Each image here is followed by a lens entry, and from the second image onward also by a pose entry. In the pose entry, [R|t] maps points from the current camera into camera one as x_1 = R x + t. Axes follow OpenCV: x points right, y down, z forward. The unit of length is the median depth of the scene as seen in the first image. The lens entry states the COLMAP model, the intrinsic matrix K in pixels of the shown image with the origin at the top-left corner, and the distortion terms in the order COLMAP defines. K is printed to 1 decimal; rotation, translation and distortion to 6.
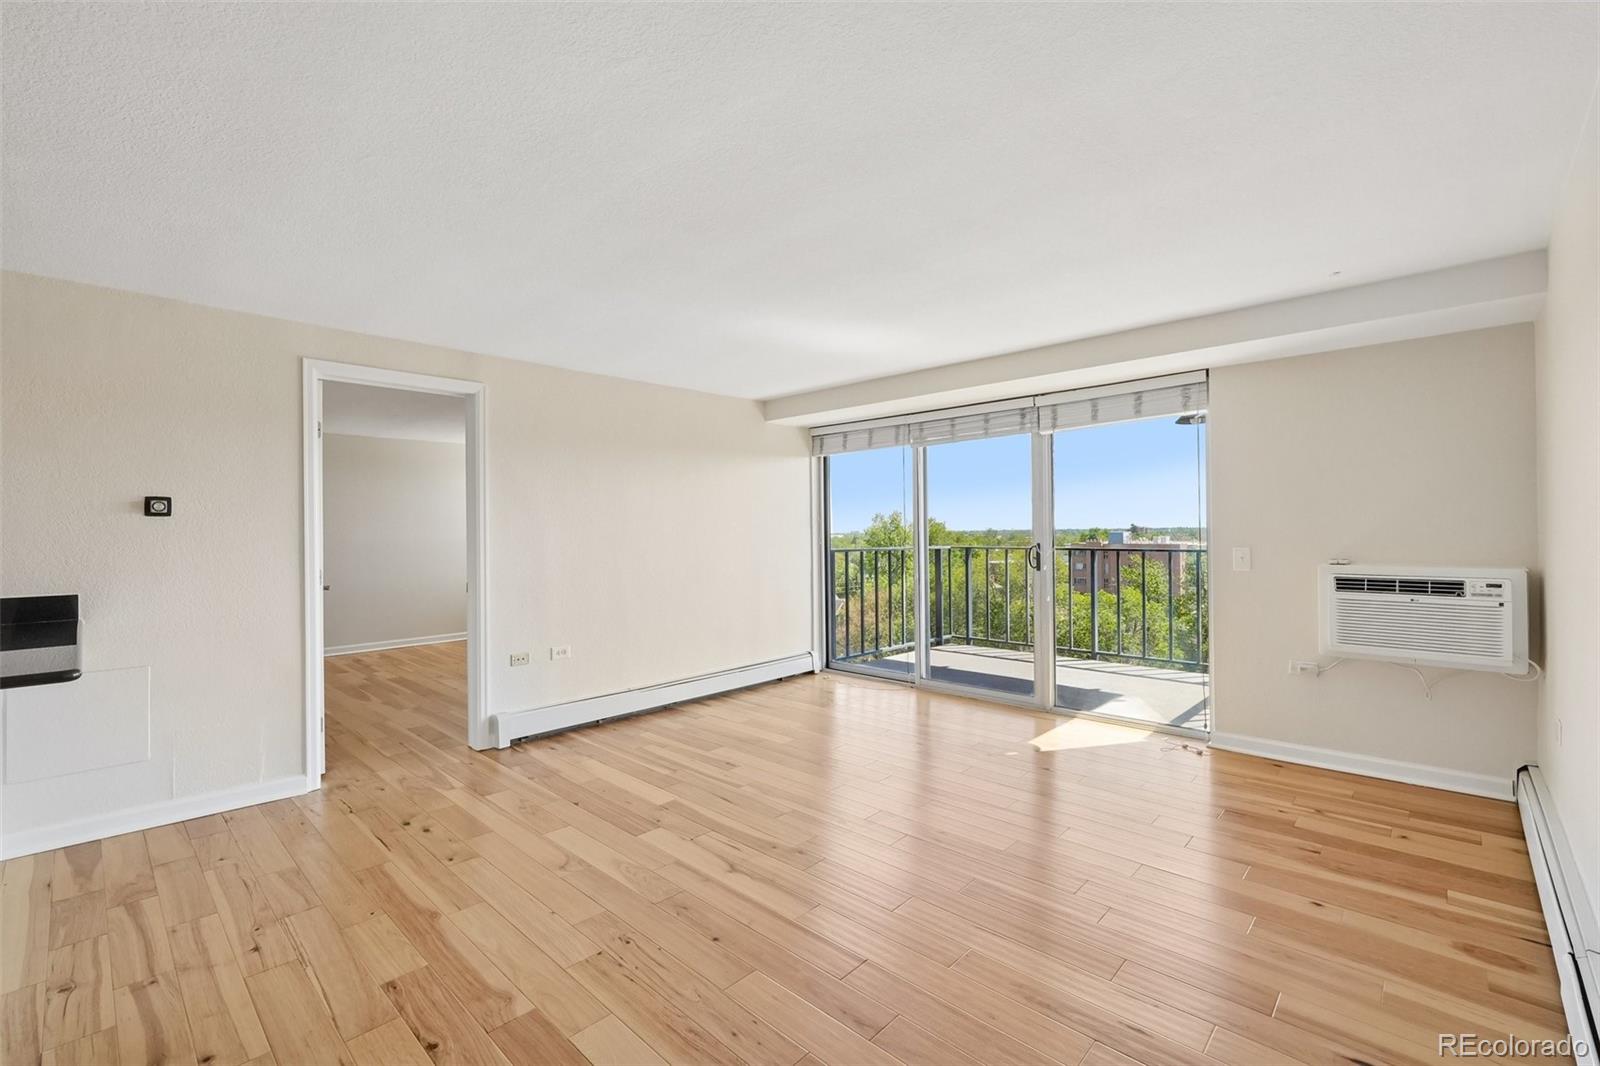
lens RADIAL K [[690.0, 0, 800.0], [0, 690.0, 533.0], [0, 0, 1]] dist [-0.016739, 0.009214]
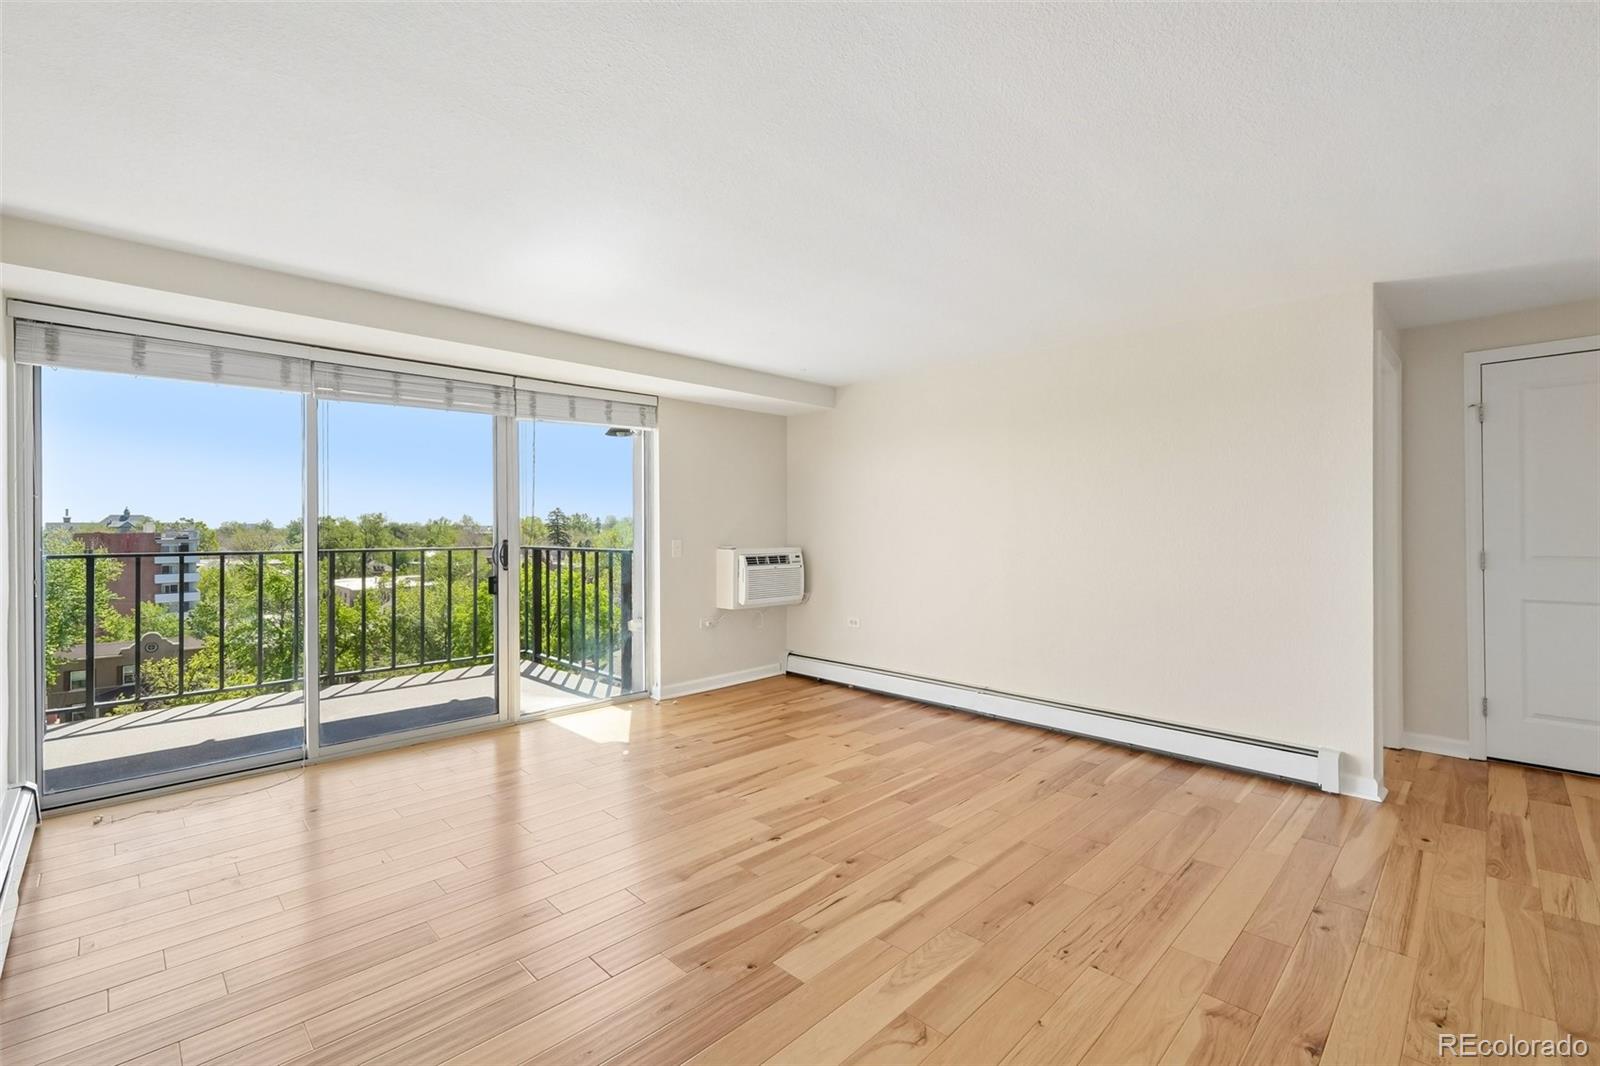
lens RADIAL K [[695.4, 0, 785.2], [0, 695.4, 530.3], [0, 0, 1]] dist [-0.009587, 0.008582]
pose [[0.042504, 0.003822, 0.999089, -0.575698], [0.005440, 0.999977, -0.004057, 0.008792], [-0.999081, 0.005608, 0.042482, 0.632110]]
